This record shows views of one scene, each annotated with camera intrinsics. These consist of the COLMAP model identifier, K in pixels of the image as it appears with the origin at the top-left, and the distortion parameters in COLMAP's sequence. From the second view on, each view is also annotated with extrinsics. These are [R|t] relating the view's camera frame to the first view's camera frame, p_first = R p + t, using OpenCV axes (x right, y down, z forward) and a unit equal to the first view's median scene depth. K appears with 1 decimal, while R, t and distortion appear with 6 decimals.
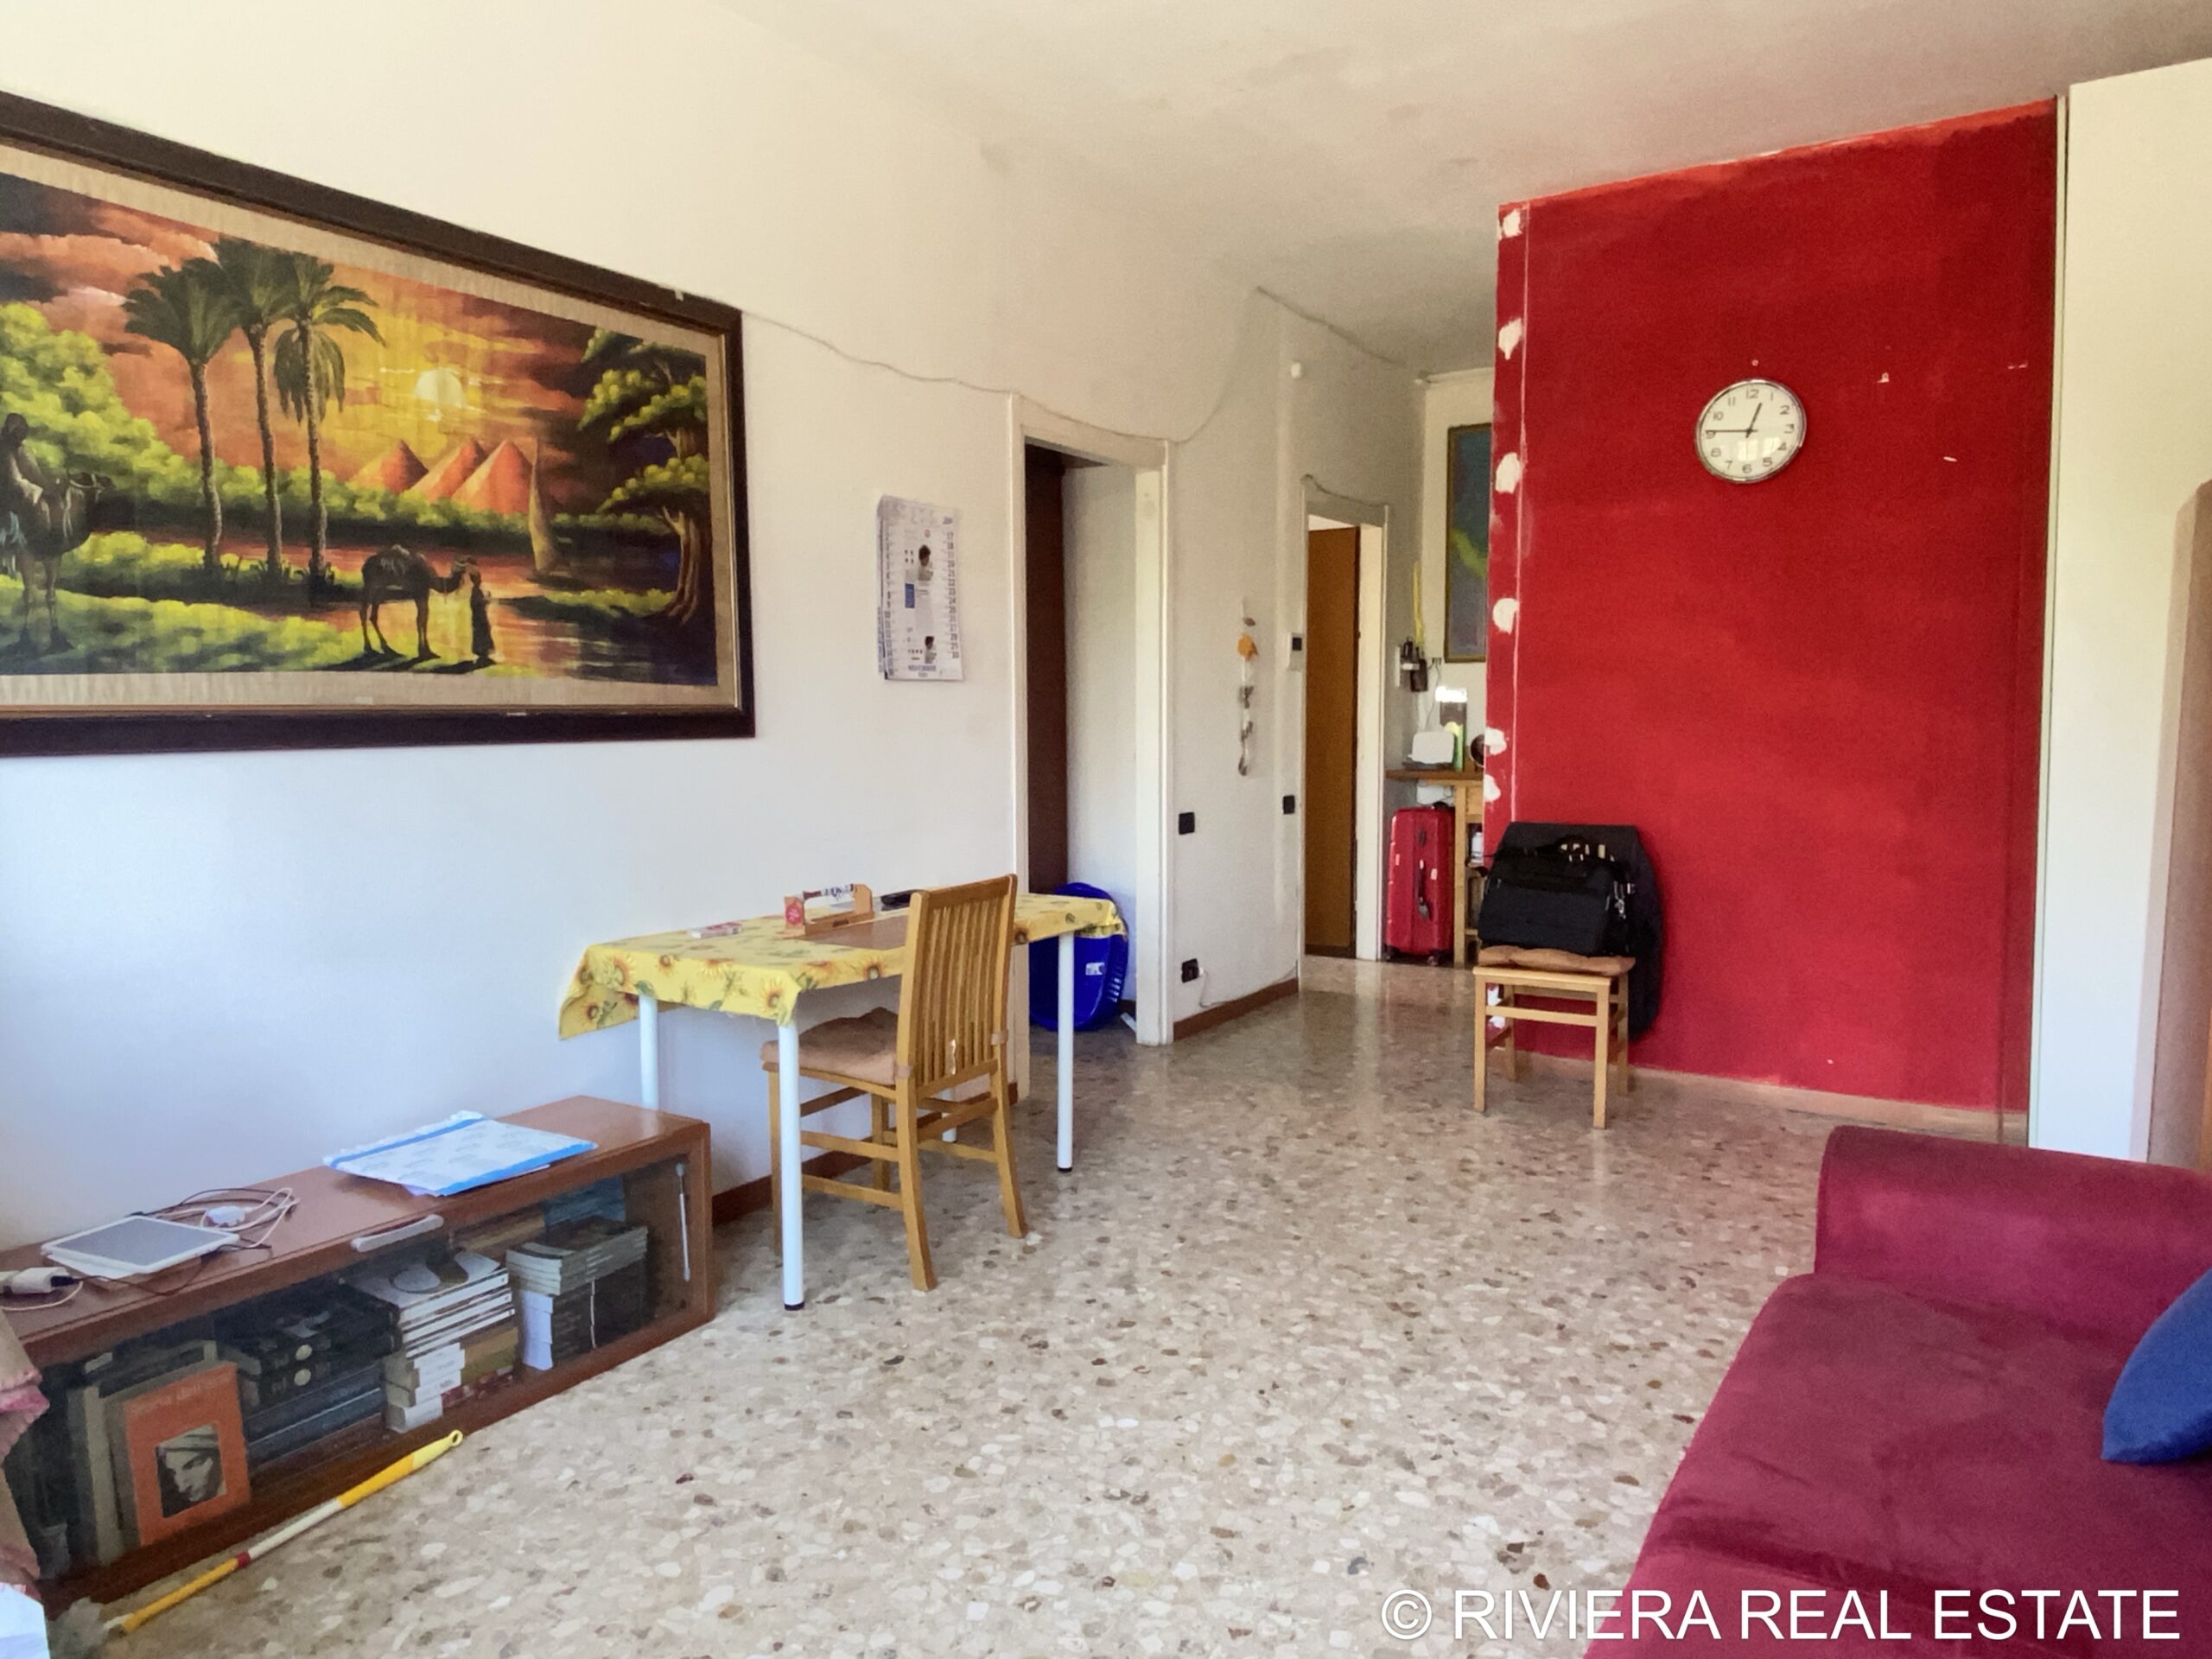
lens RADIAL K [[1442.8, 0, 1099.3], [0, 1442.8, 830.3], [0, 0, 1]] dist [0.052400, -0.056255]
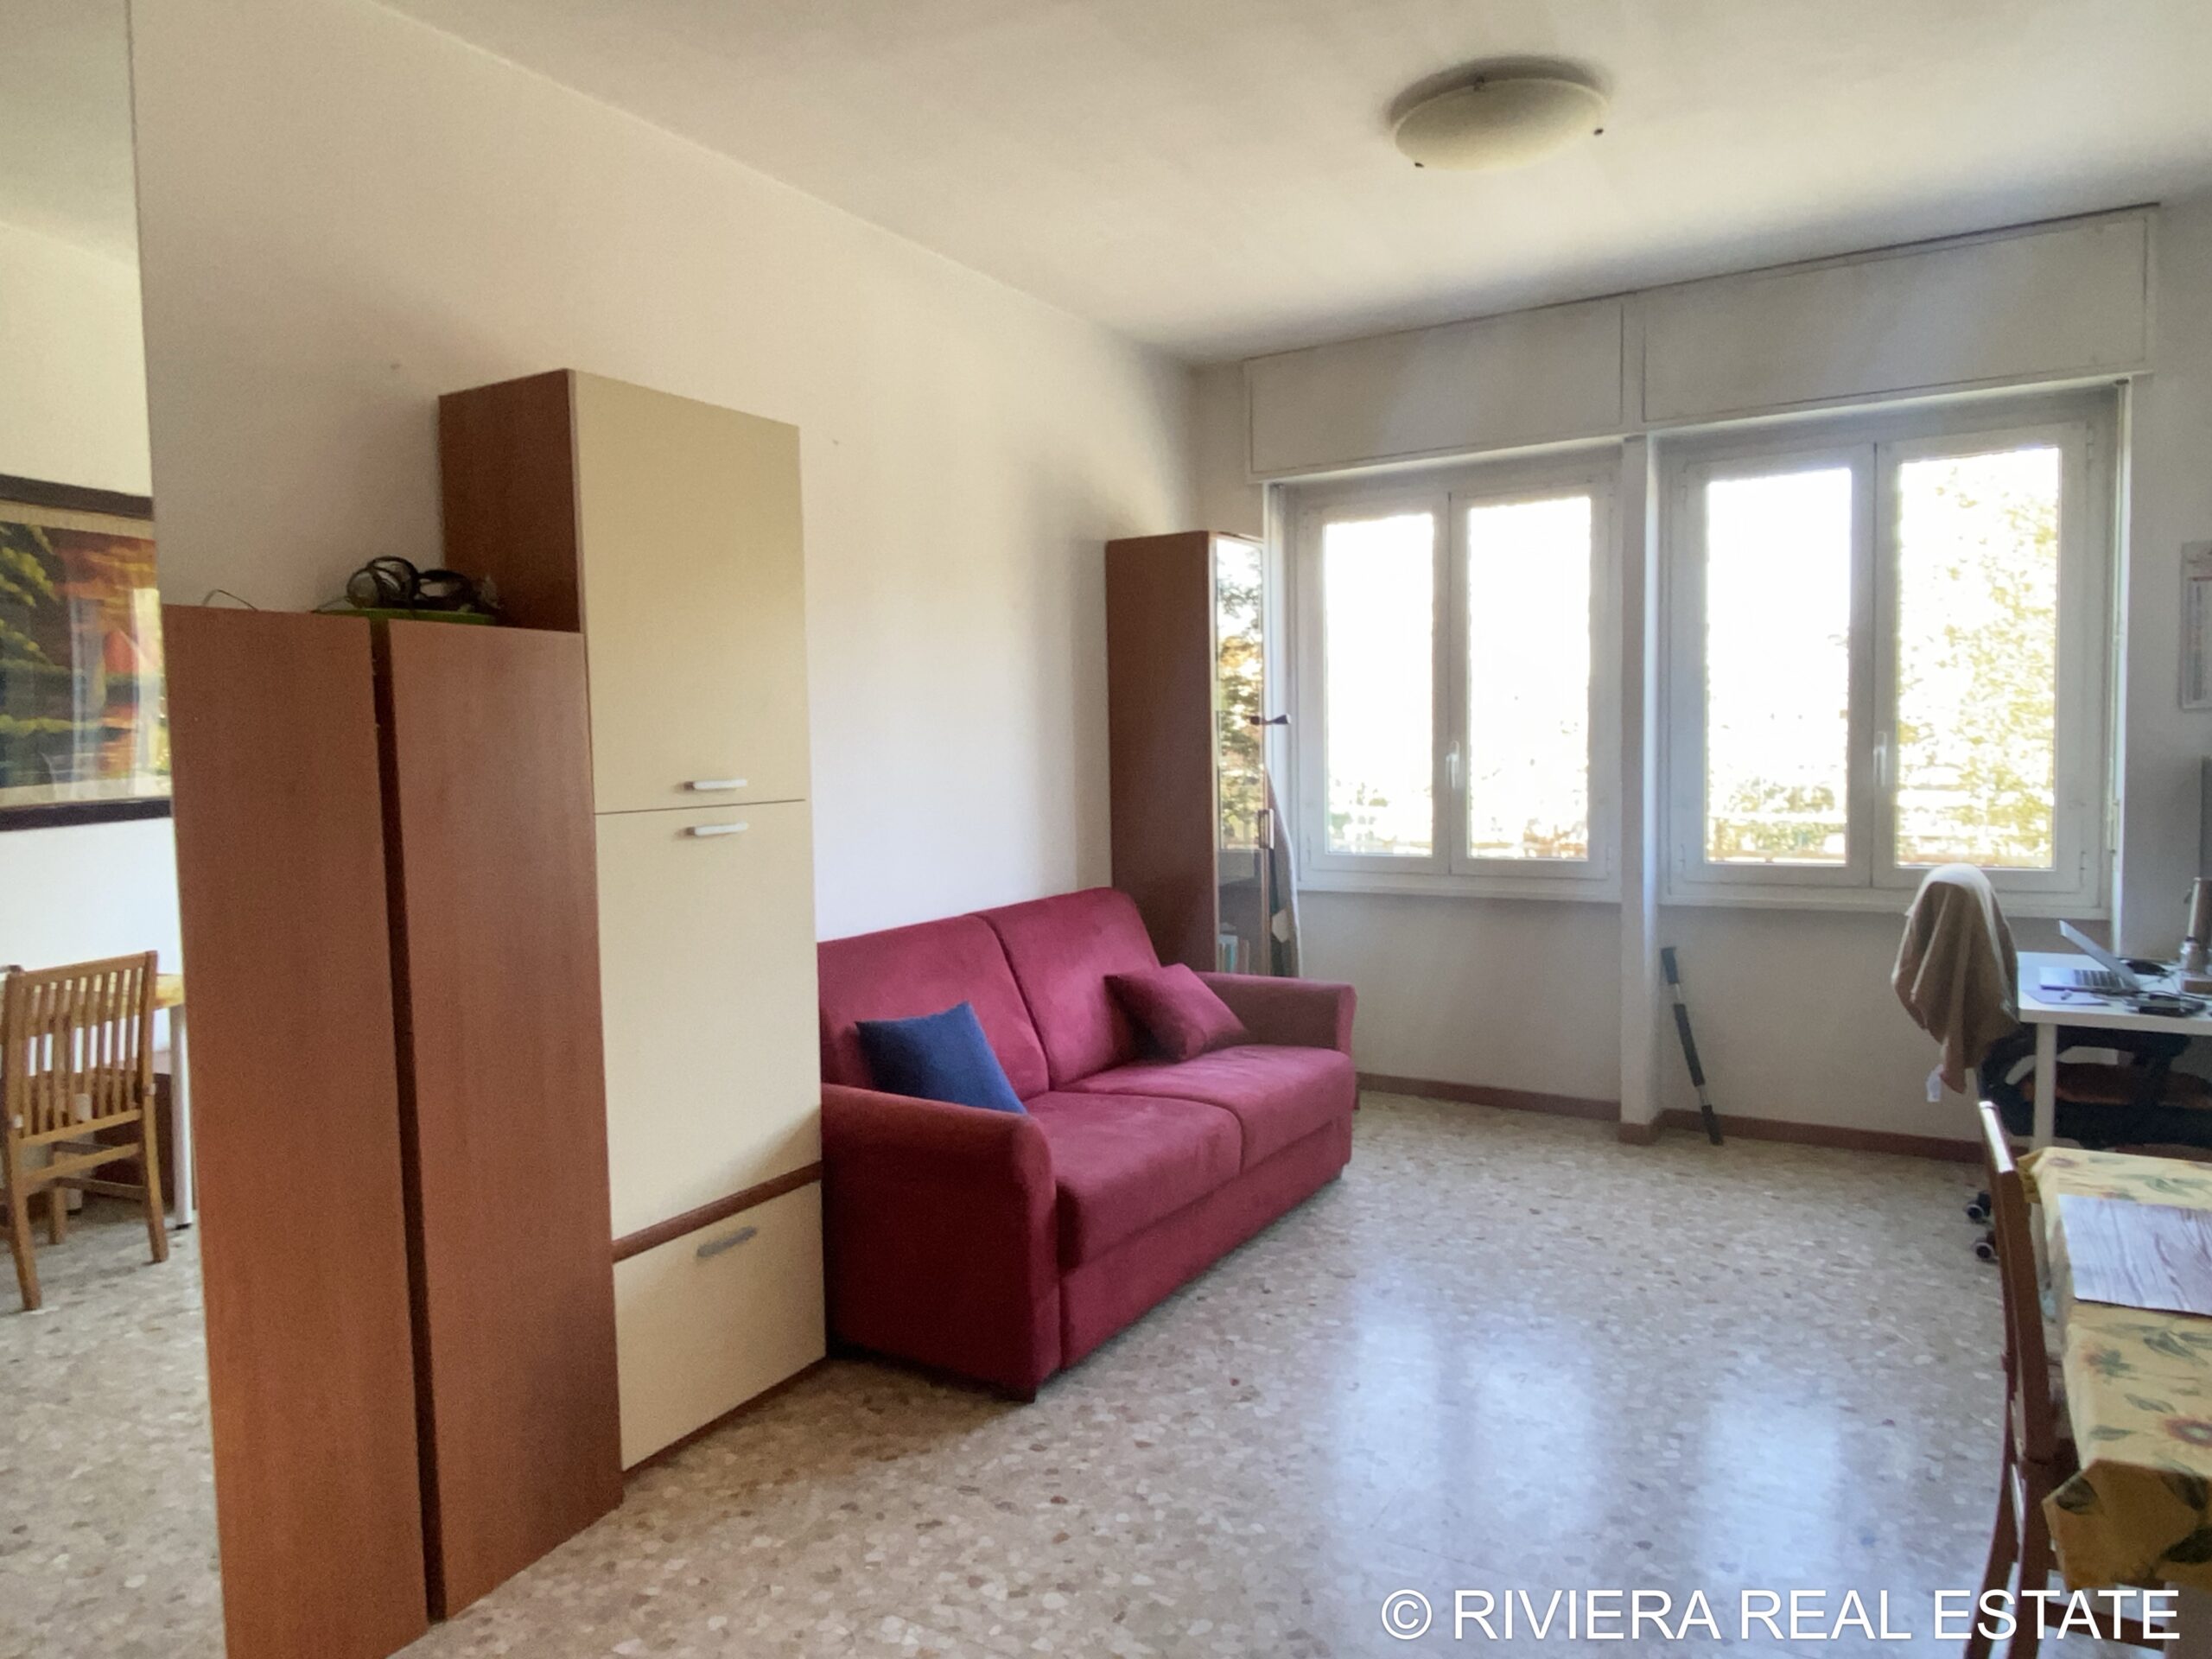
lens RADIAL K [[1442.8, 0, 1090.7], [0, 1442.8, 828.2], [0, 0, 1]] dist [0.052400, -0.056255]
pose [[-0.999322, 0.027340, -0.024658, 0.347804], [0.023400, 0.988726, 0.147899, -0.218983], [0.028424, 0.147222, -0.988695, 1.772780]]
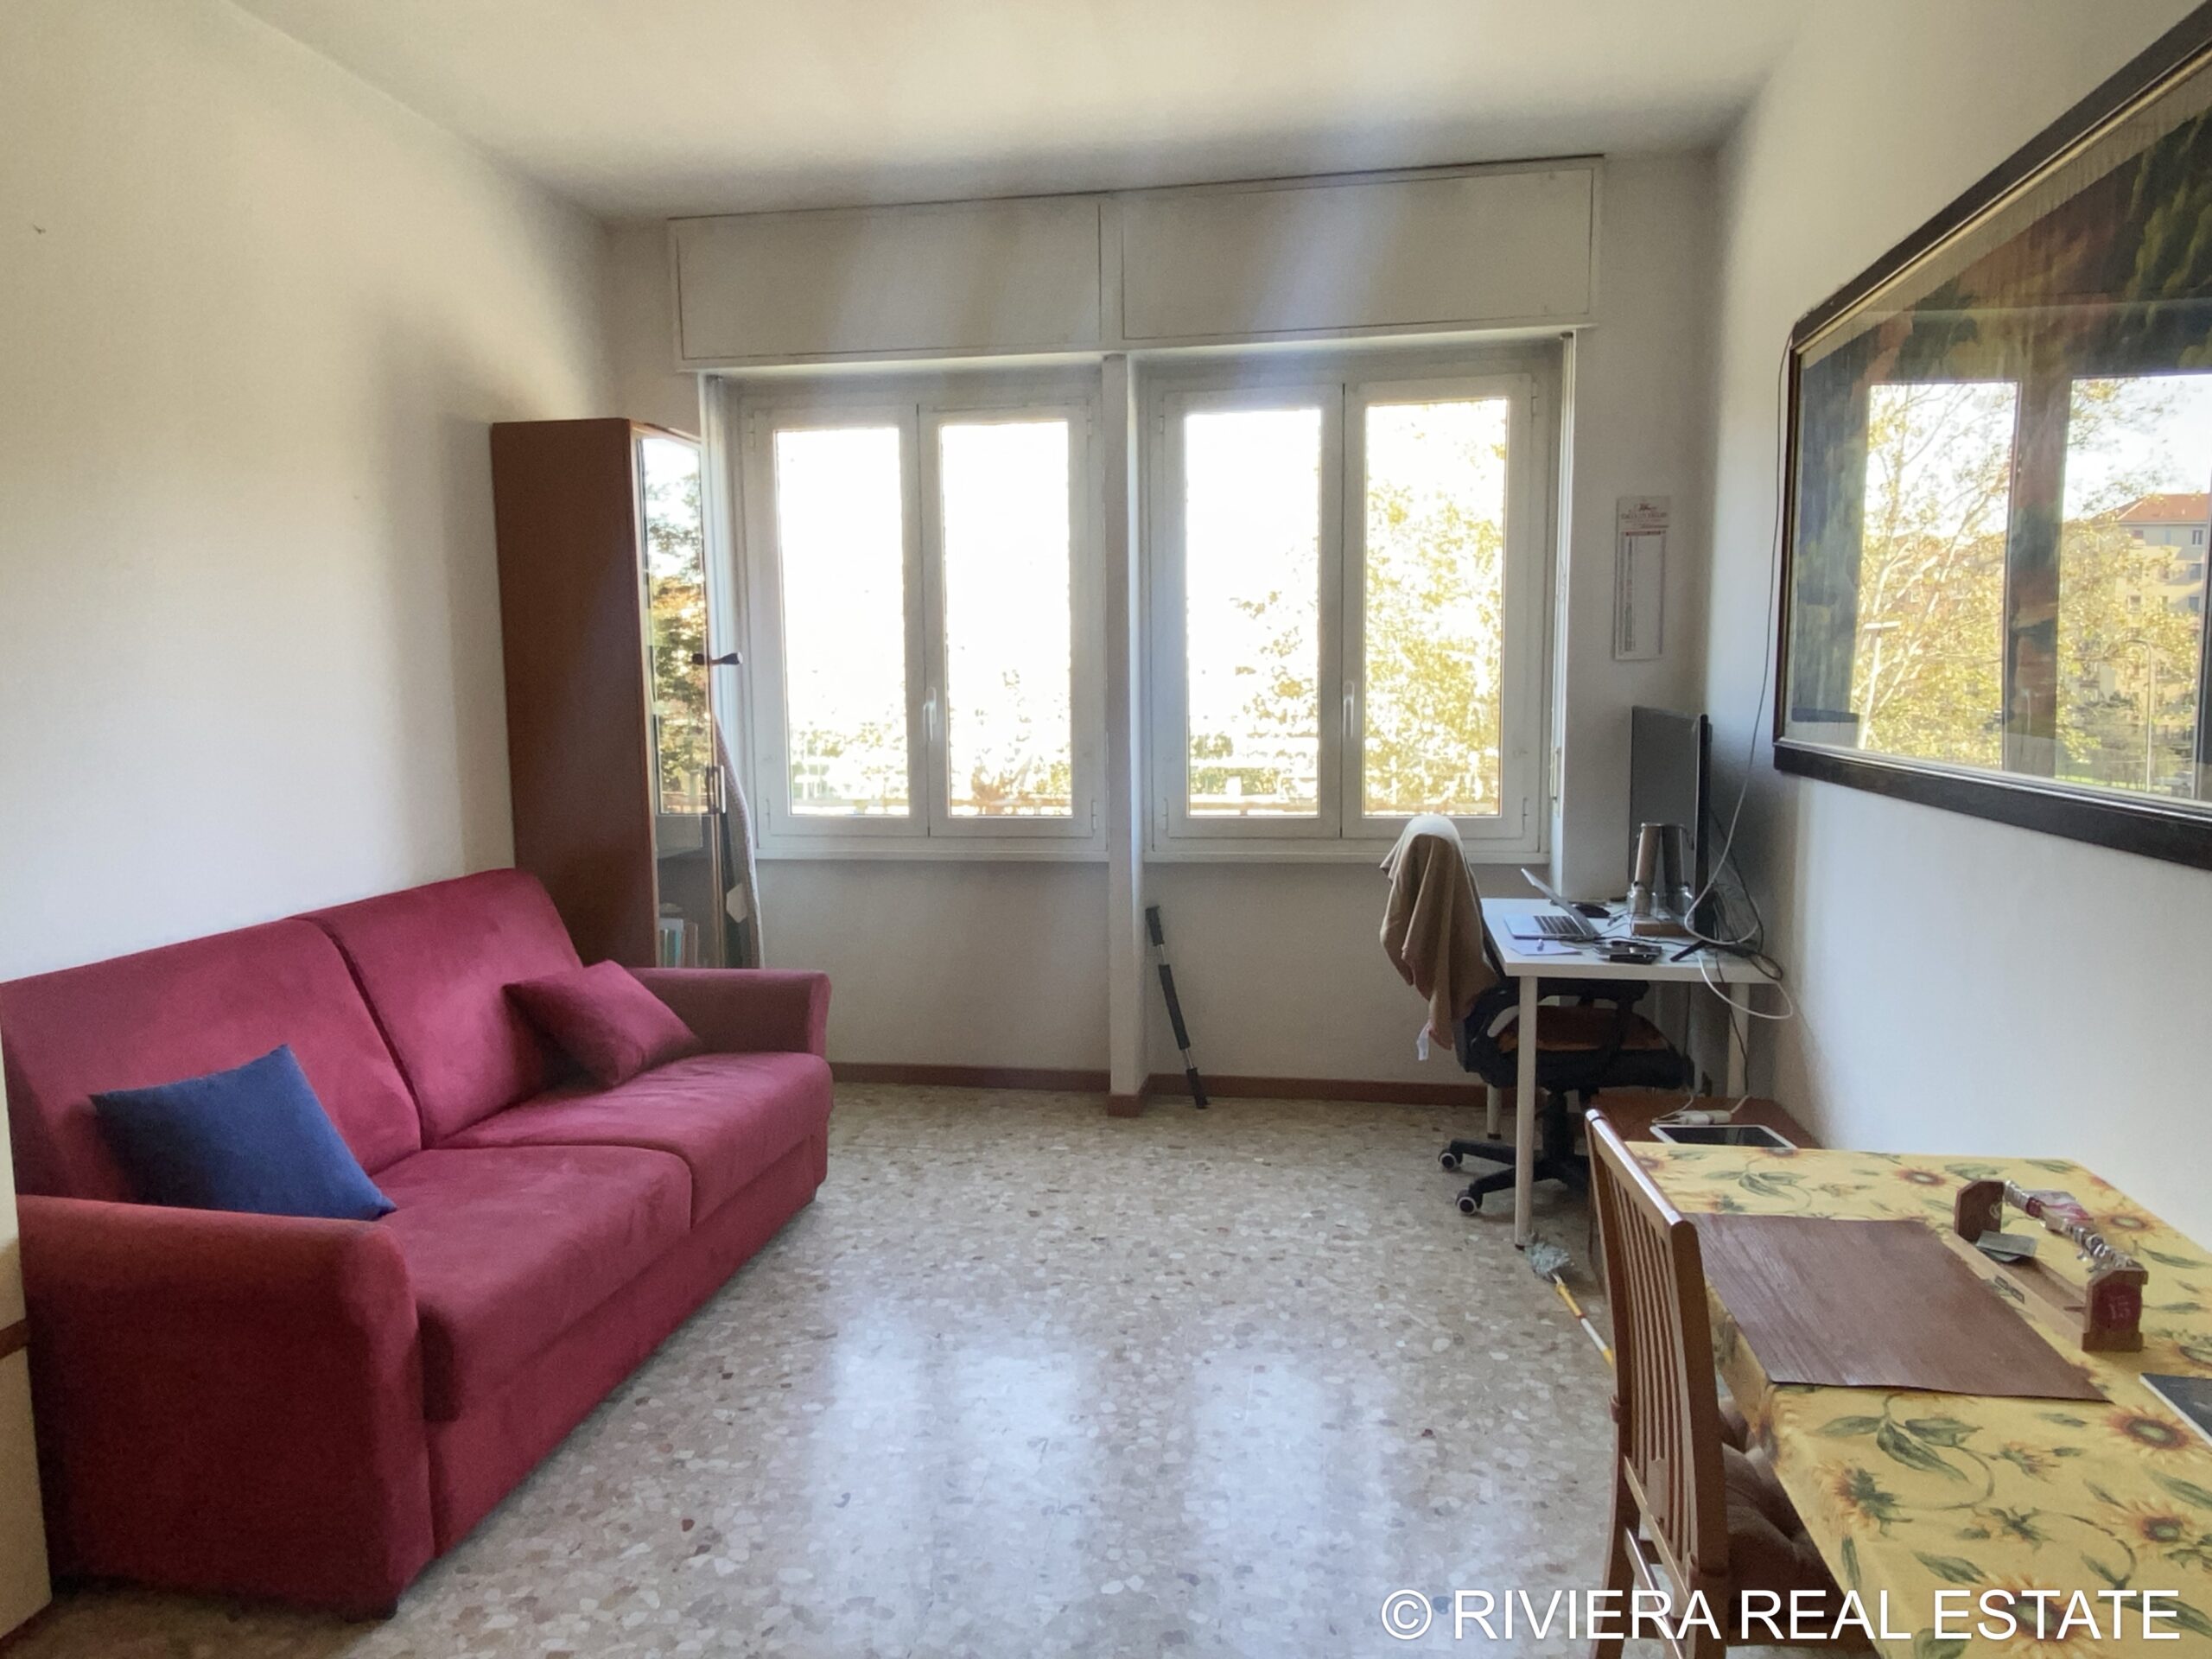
lens RADIAL K [[1442.8, 0, 1102.0], [0, 1442.8, 827.4], [0, 0, 1]] dist [0.052400, -0.056255]
pose [[-0.917383, 0.056281, -0.394007, 0.311688], [-0.018000, 0.983072, 0.182335, -0.190514], [0.397599, 0.174364, -0.900840, 1.526356]]
